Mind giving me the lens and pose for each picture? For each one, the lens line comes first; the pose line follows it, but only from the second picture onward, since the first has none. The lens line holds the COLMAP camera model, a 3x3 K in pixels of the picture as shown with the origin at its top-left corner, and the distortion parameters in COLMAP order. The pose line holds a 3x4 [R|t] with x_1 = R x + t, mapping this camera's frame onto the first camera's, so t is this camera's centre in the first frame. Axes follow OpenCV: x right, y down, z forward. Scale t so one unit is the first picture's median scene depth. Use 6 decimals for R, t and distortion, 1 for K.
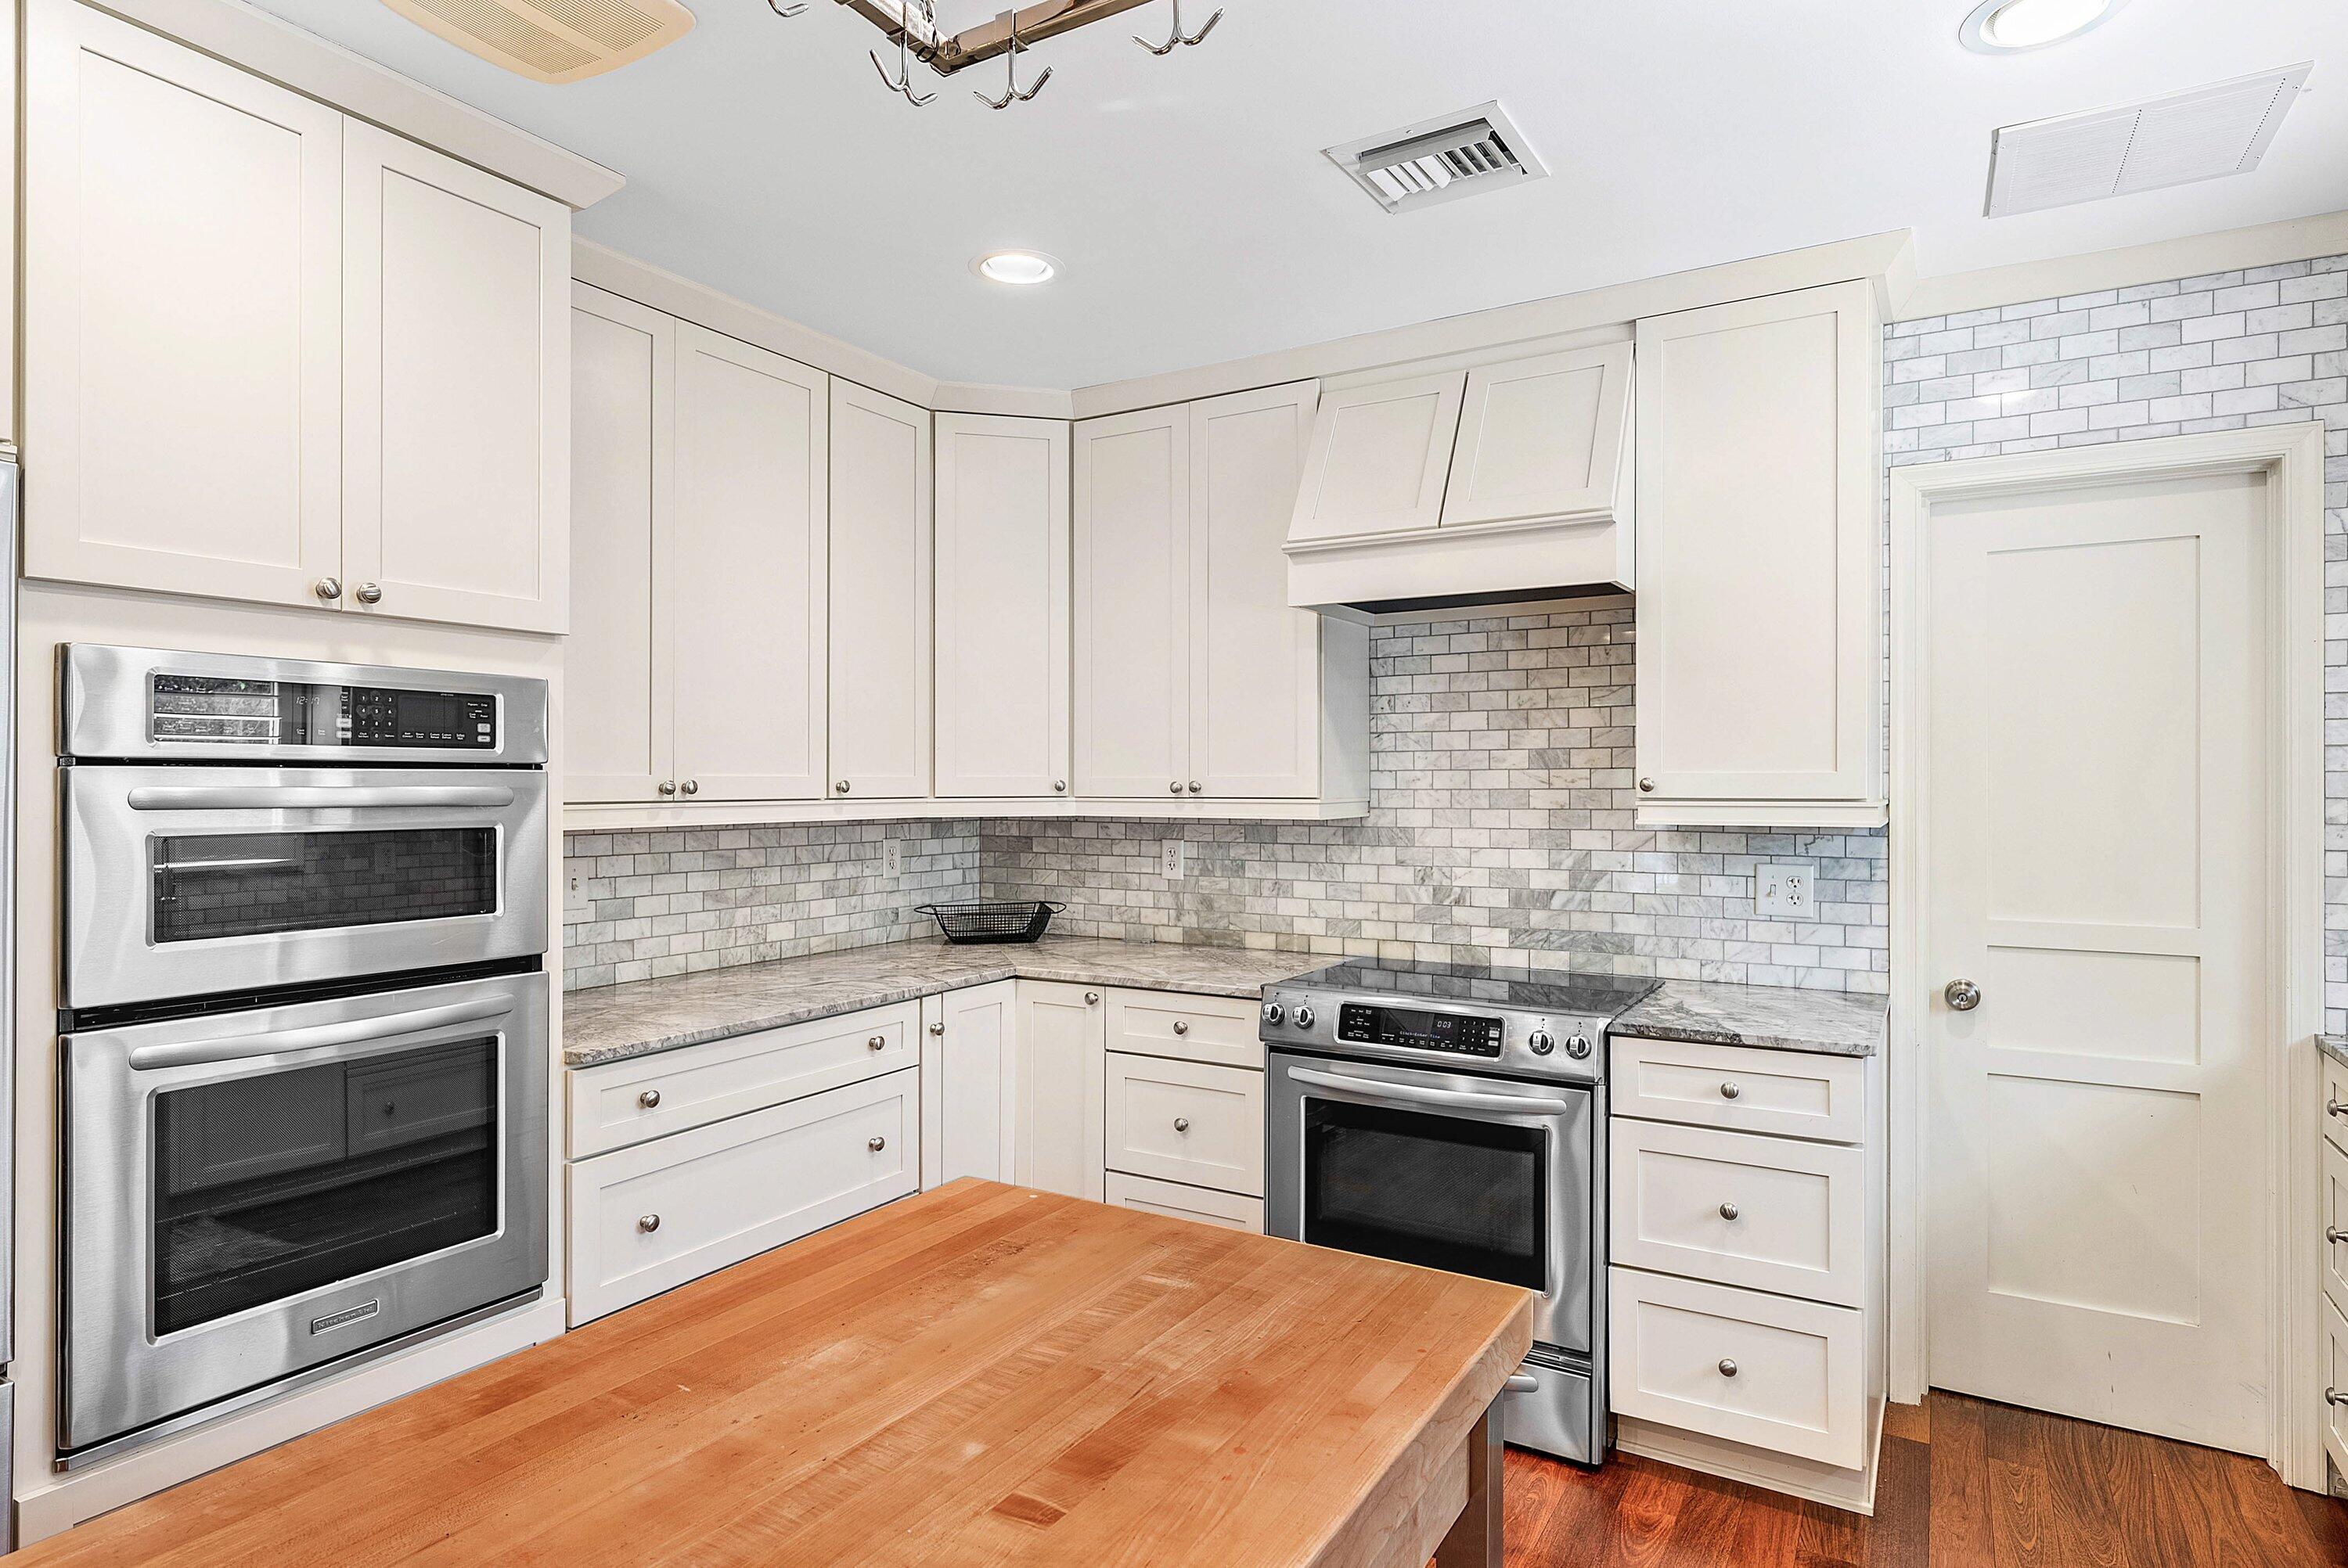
lens RADIAL K [[1296.8, 0, 1174.0], [0, 1296.8, 784.0], [0, 0, 1]] dist [0.001380, 0.000145]
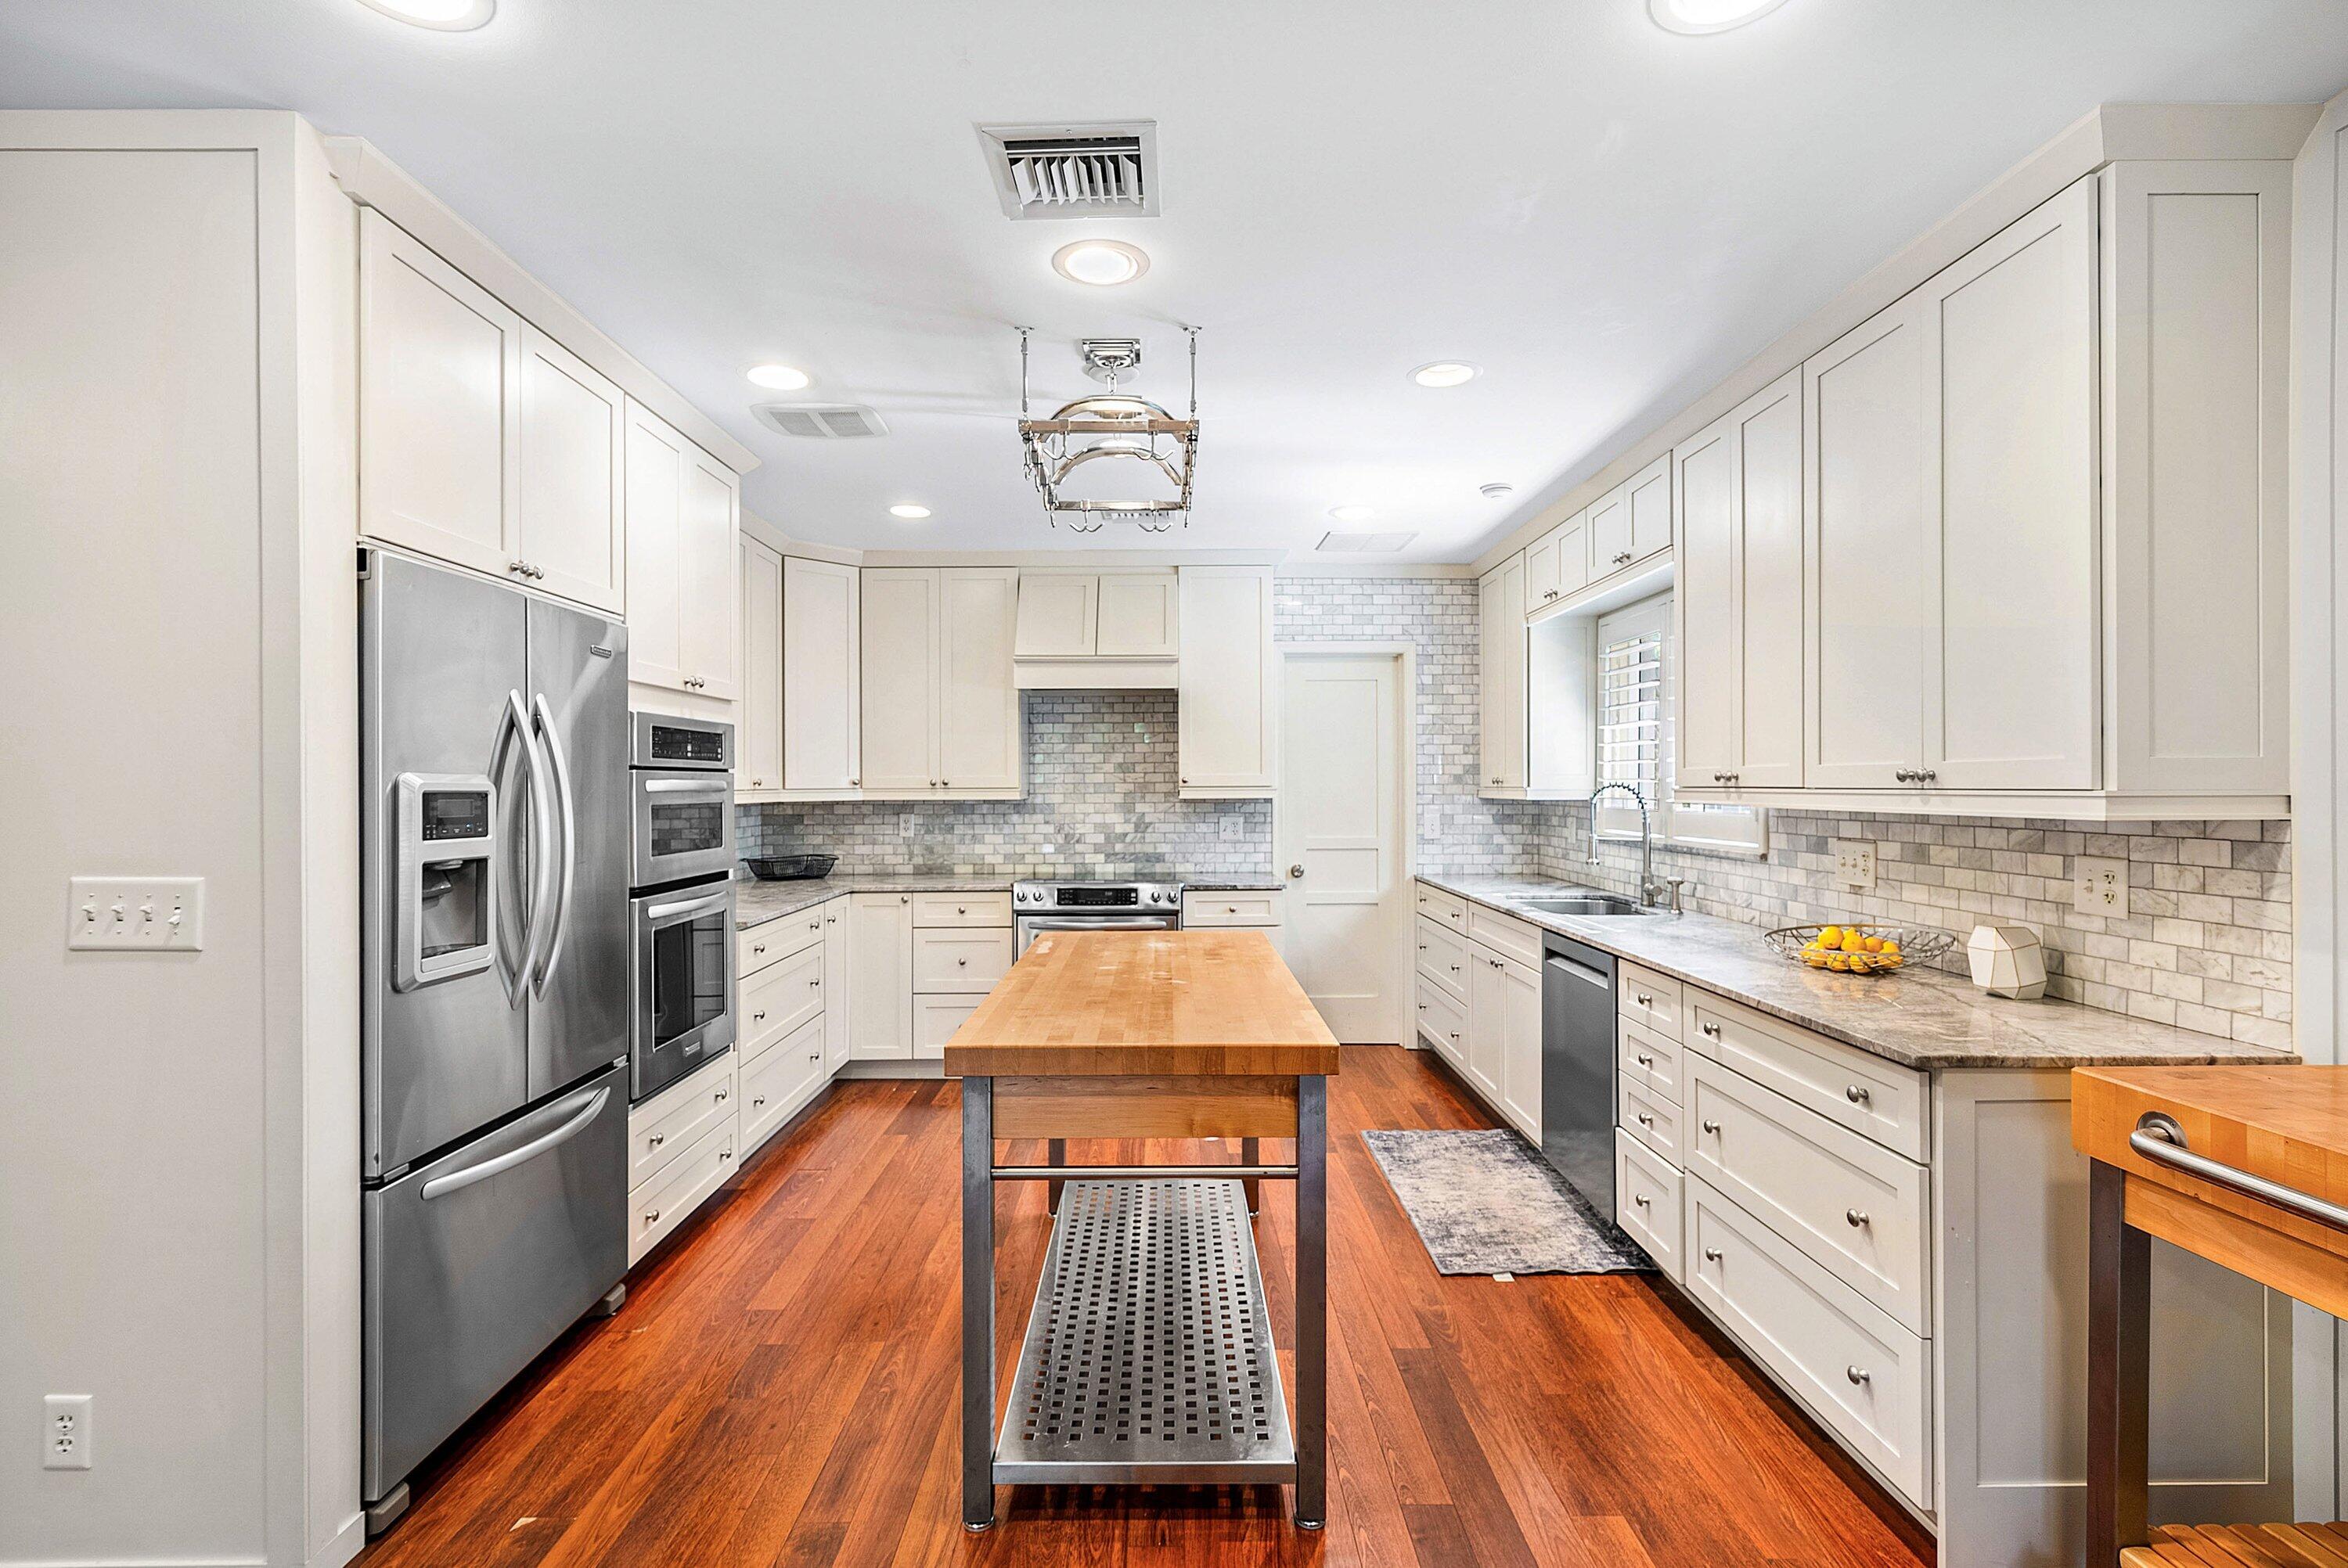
lens RADIAL K [[1094.7, 0, 1174.0], [0, 1094.7, 784.0], [0, 0, 1]] dist [0.001401, 0.000536]
pose [[0.851276, -0.003928, 0.524704, -0.532681], [0.004161, 0.999991, 0.000736, 0.004729], [-0.524702, 0.001557, 0.851285, -0.482061]]
